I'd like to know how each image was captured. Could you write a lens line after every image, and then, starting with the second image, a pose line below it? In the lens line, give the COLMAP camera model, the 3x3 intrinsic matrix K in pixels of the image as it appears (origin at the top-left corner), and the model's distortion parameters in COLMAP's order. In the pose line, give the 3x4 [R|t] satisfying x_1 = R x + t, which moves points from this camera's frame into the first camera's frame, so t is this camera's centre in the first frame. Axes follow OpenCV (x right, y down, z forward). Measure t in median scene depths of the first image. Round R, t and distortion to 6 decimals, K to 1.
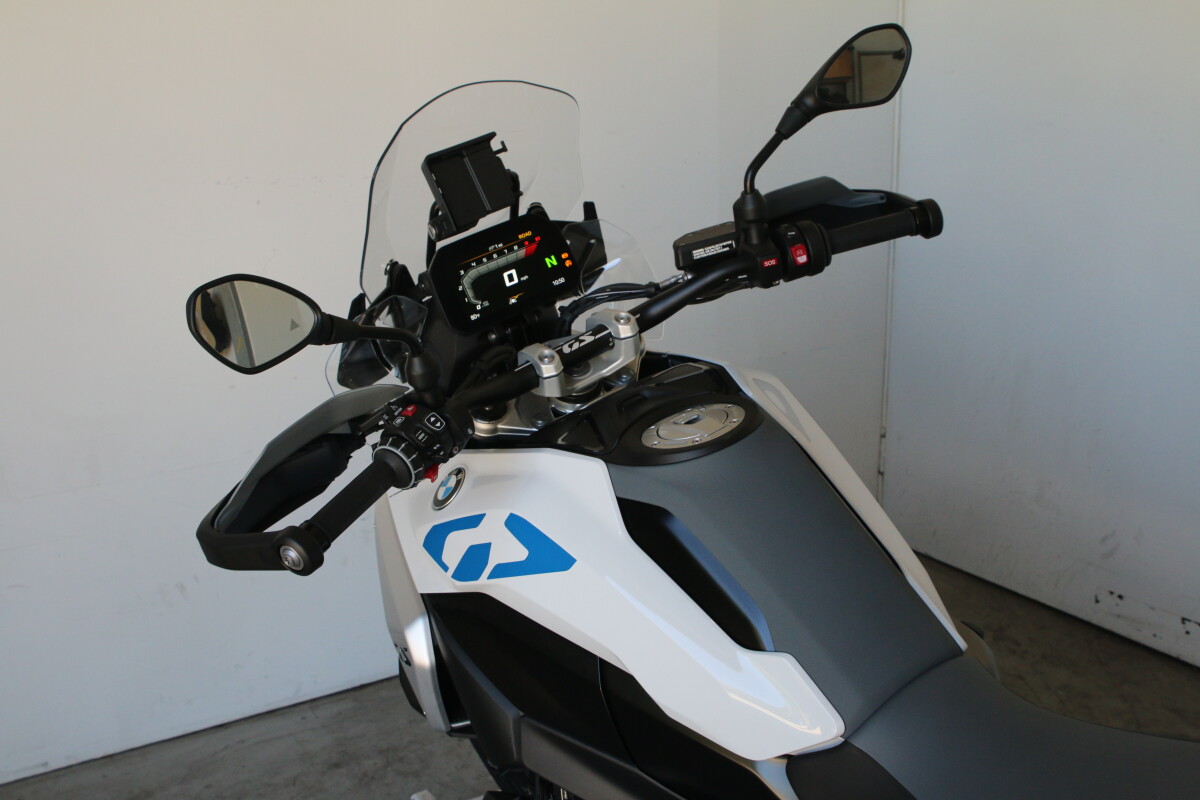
lens RADIAL K [[1419.7, 0, 596.9], [0, 1419.7, 424.4], [0, 0, 1]] dist [-0.089960, 0.000000]
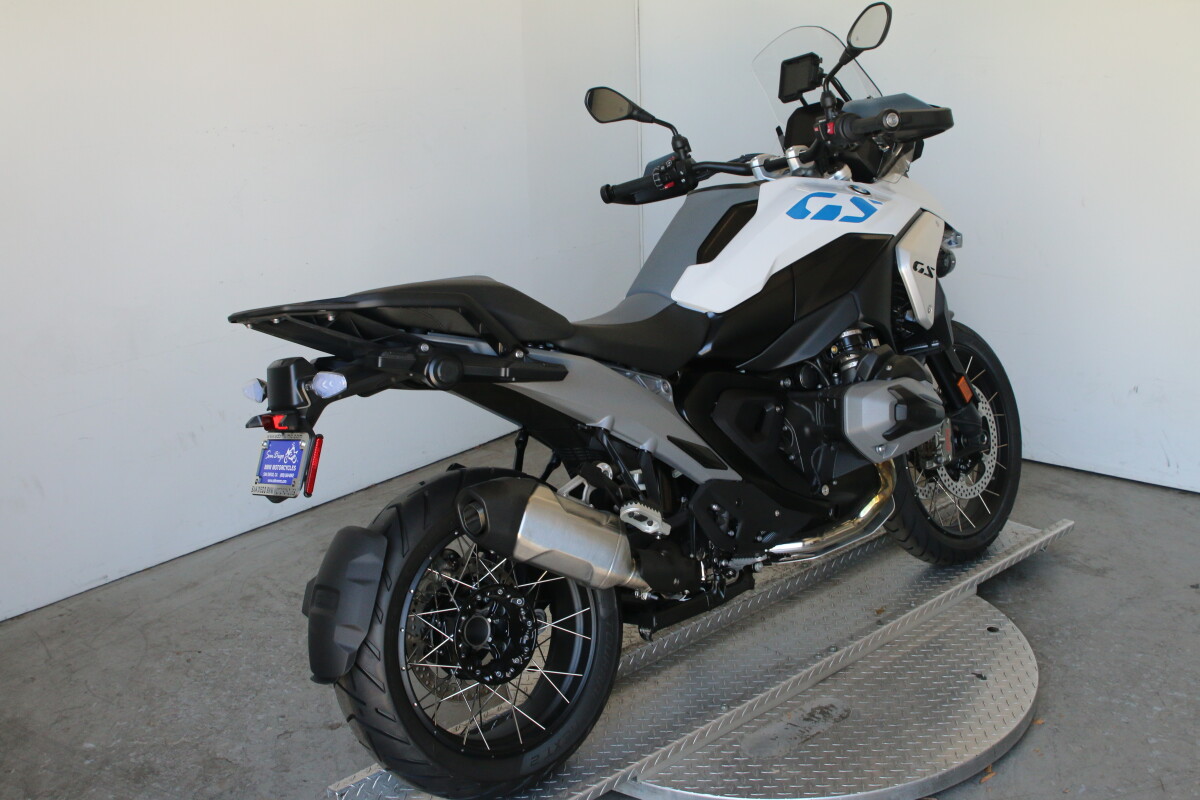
lens RADIAL K [[1334.4, 0, 611.3], [0, 1334.4, 401.2], [0, 0, 1]] dist [-0.105663, 0.000000]
pose [[0.960627, -0.098224, 0.259899, -0.418876], [0.095999, 0.995154, 0.021272, 0.168538], [-0.260729, 0.004515, 0.965401, -0.575711]]
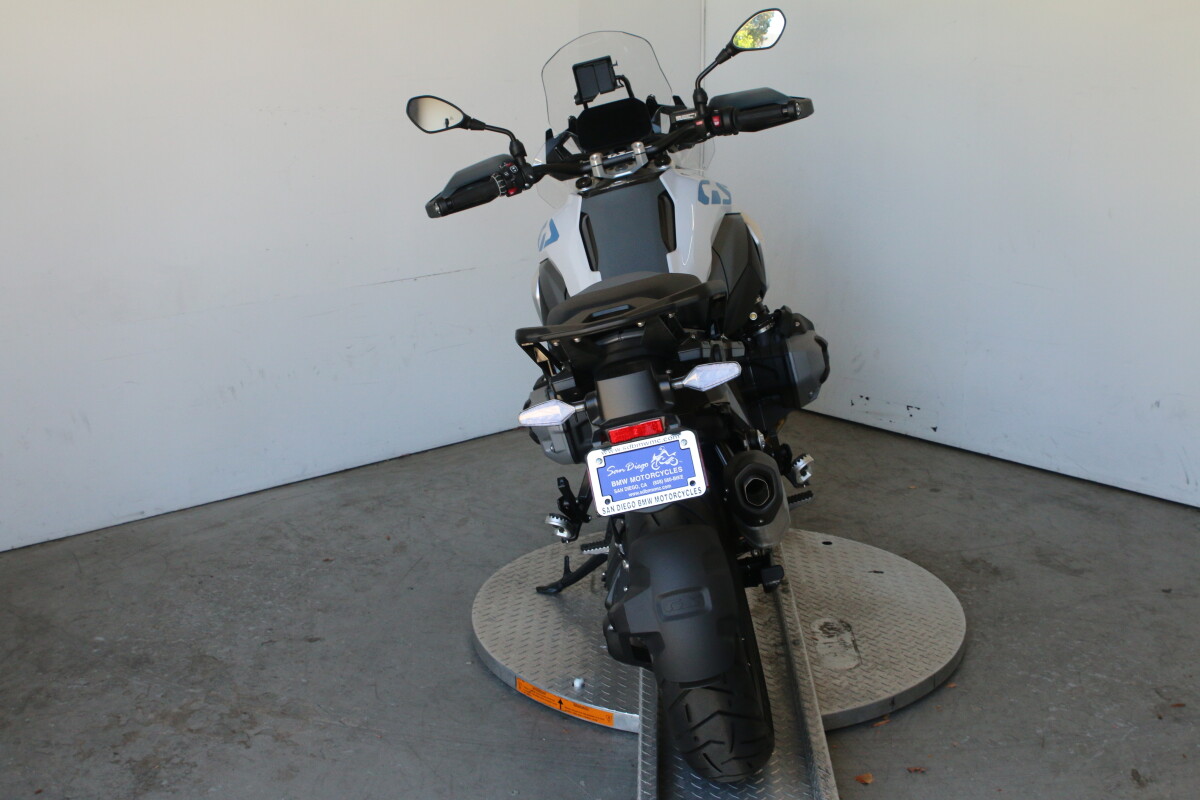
lens RADIAL K [[1496.8, 0, 602.8], [0, 1496.8, 408.5], [0, 0, 1]] dist [-0.094318, 0.000000]
pose [[0.989377, -0.033718, 0.141406, -0.239742], [0.035352, 0.999334, -0.009057, 0.289520], [-0.141006, 0.013960, 0.989910, -1.021322]]
